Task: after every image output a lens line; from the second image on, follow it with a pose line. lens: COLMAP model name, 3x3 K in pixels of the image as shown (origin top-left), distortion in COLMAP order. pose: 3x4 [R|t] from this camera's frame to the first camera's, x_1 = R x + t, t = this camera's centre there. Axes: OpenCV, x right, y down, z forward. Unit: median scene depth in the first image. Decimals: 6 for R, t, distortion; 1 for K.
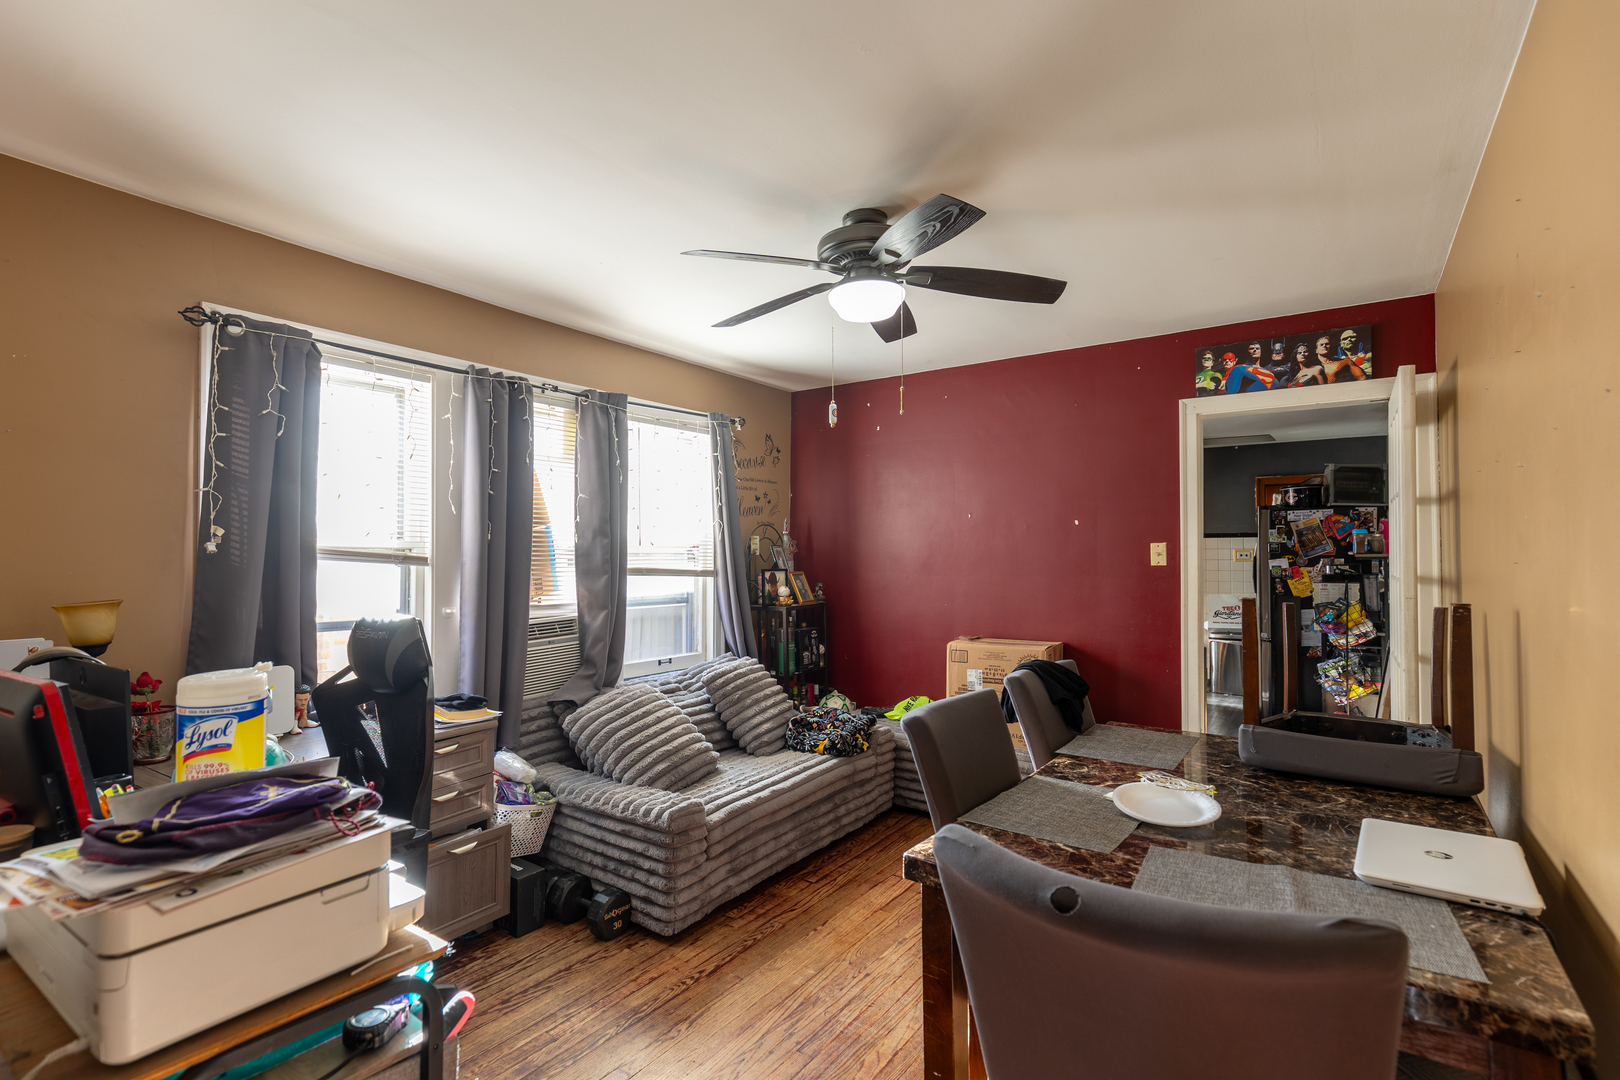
lens RADIAL K [[754.8, 0, 808.5], [0, 754.8, 547.2], [0, 0, 1]] dist [0.000978, 0.000283]
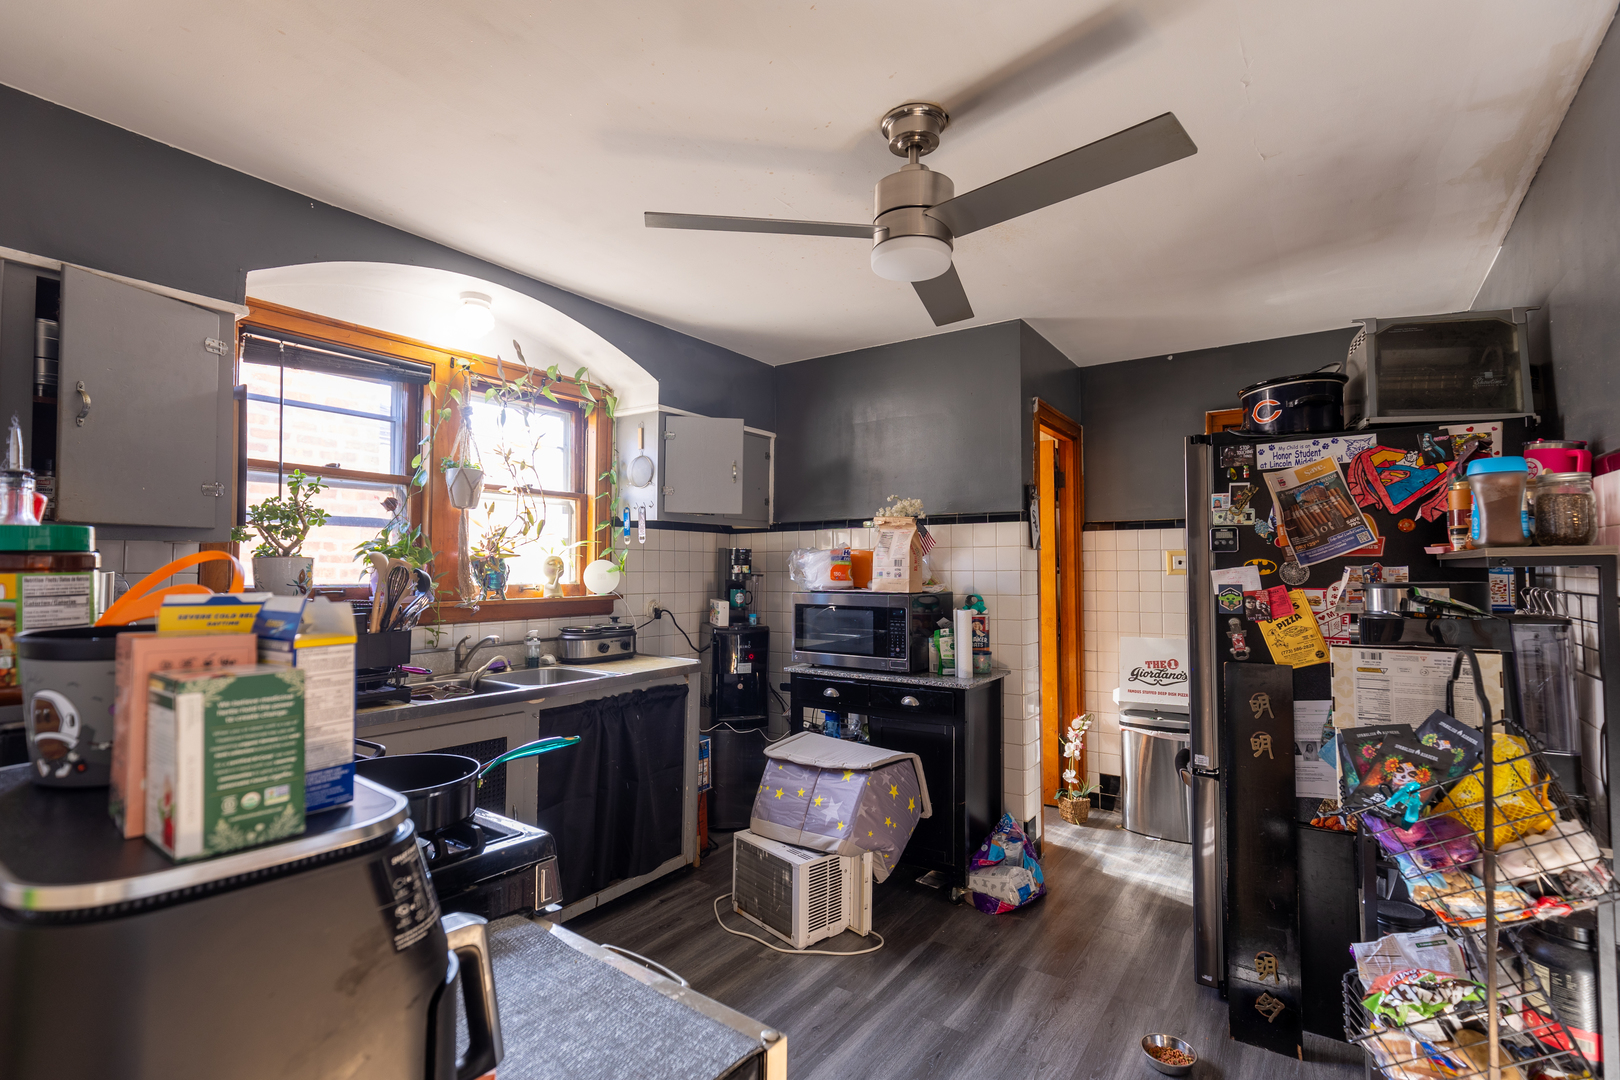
lens RADIAL K [[754.8, 0, 812.7], [0, 754.8, 540.6], [0, 0, 1]] dist [0.000978, 0.000283]
pose [[0.999978, 0.002105, 0.006332, 0.403476], [-0.001947, 0.999691, -0.024774, 0.011755], [-0.006382, 0.024762, 0.999673, 0.613838]]
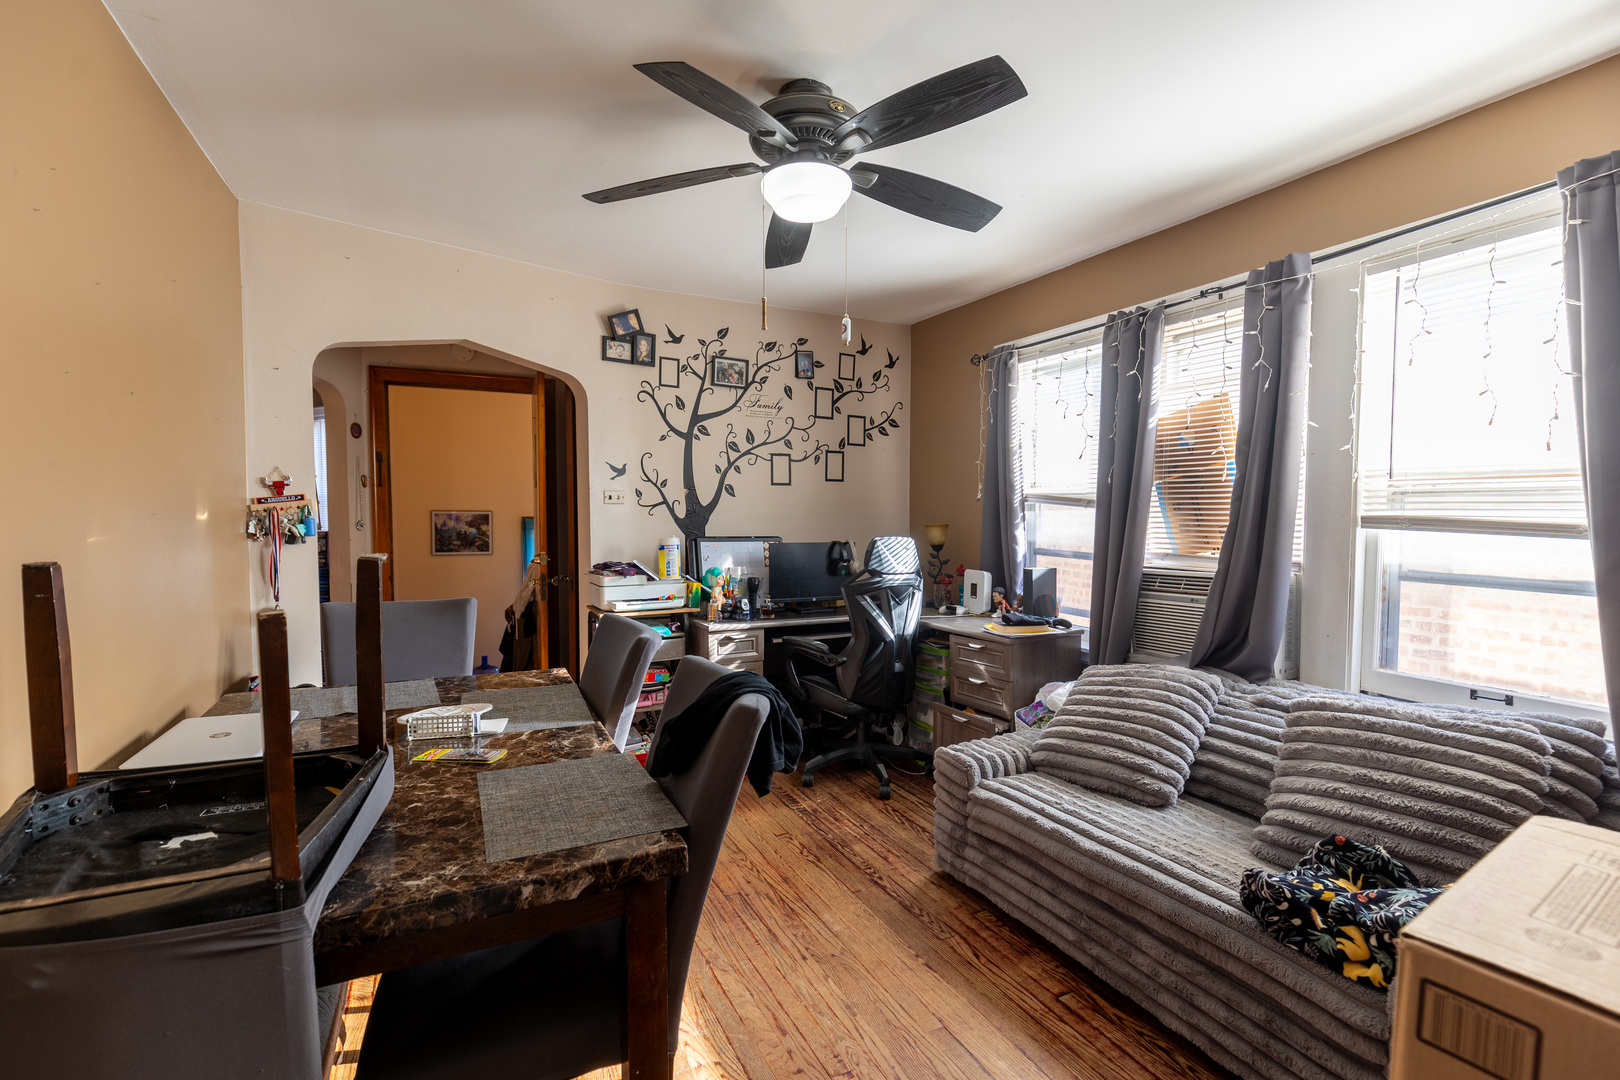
lens RADIAL K [[754.8, 0, 809.5], [0, 754.8, 542.7], [0, 0, 1]] dist [0.000978, 0.000283]
pose [[-0.482204, 0.044871, -0.874909, 1.017071], [0.014248, 0.998957, 0.043380, 0.030546], [0.875943, 0.008453, -0.482340, 1.723307]]
